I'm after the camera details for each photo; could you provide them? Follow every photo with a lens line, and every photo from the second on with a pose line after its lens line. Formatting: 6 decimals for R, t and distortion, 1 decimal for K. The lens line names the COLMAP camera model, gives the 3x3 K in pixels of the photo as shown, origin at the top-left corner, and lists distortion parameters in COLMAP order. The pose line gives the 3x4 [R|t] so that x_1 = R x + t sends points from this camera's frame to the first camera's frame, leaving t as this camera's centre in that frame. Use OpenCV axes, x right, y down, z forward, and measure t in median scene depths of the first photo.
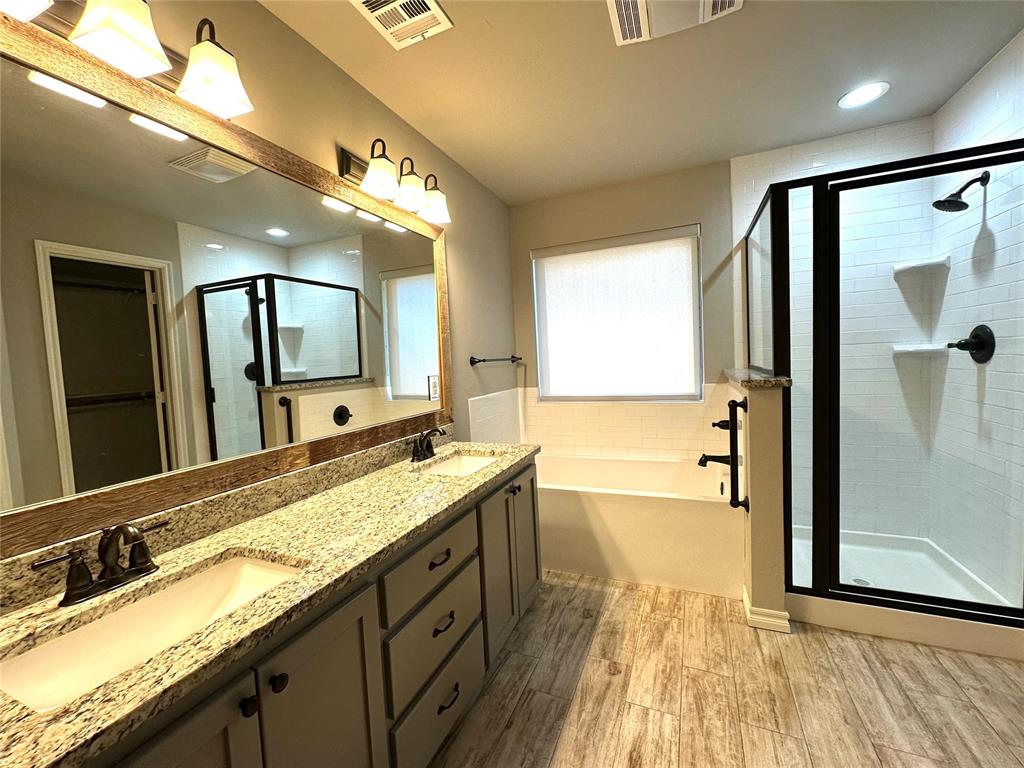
lens RADIAL K [[408.1, 0, 512.7], [0, 408.1, 382.8], [0, 0, 1]] dist [-0.001772, 0.000532]
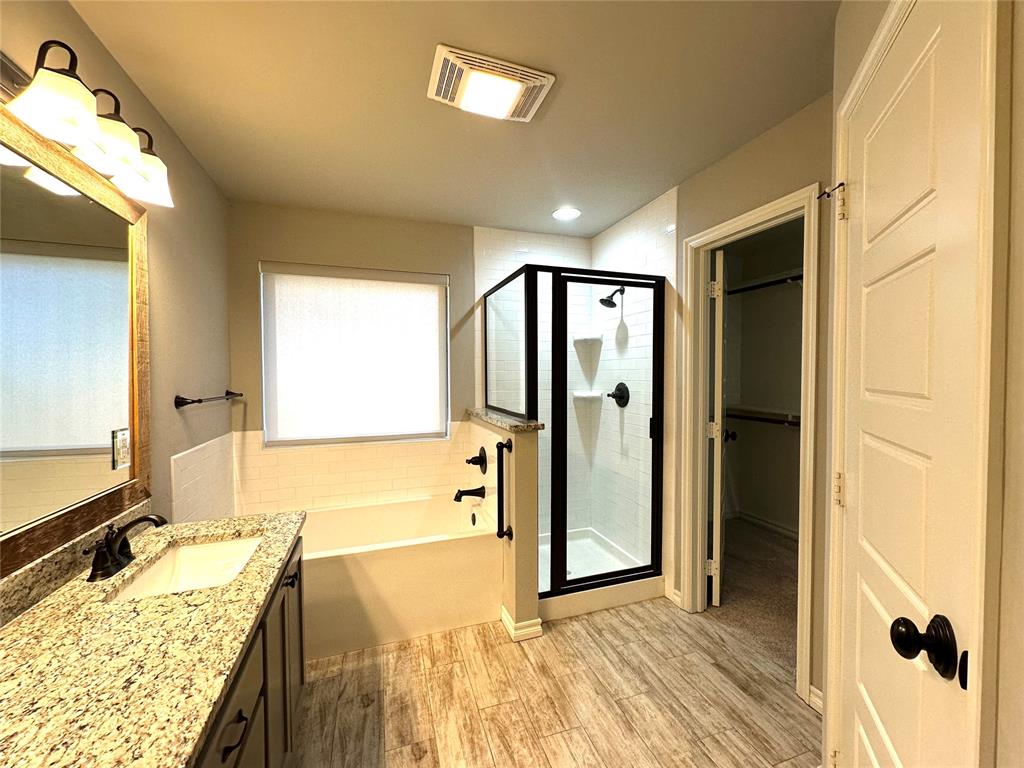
lens RADIAL K [[408.1, 0, 512.7], [0, 408.1, 382.8], [0, 0, 1]] dist [-0.001772, 0.000532]
pose [[0.740865, 0.030606, 0.670957, -0.199548], [0.008171, 0.998477, -0.054568, -0.059410], [-0.671605, 0.045910, 0.739486, 0.128553]]
